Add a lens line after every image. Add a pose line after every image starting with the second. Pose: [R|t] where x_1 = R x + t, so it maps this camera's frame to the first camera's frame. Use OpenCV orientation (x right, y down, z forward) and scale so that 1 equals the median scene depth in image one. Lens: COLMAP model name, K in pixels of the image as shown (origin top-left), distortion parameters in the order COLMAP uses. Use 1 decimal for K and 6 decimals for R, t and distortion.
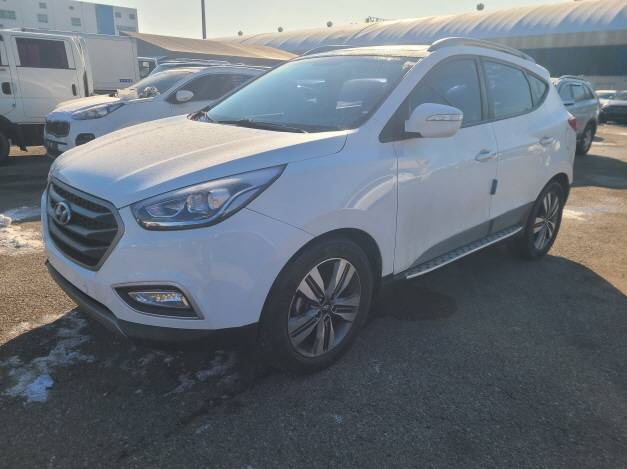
lens RADIAL K [[472.4, 0, 312.9], [0, 472.4, 233.5], [0, 0, 1]] dist [0.008295, 0.005837]
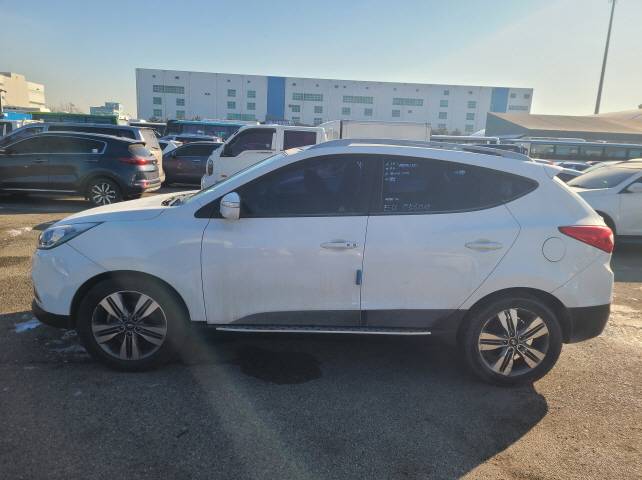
lens RADIAL K [[483.7, 0, 319.1], [0, 483.7, 240.6], [0, 0, 1]] dist [0.008295, 0.005837]
pose [[0.747268, 0.131696, -0.651342, 1.319920], [-0.222346, 0.973222, -0.058315, -0.128946], [0.626221, 0.188400, 0.756540, 0.204518]]
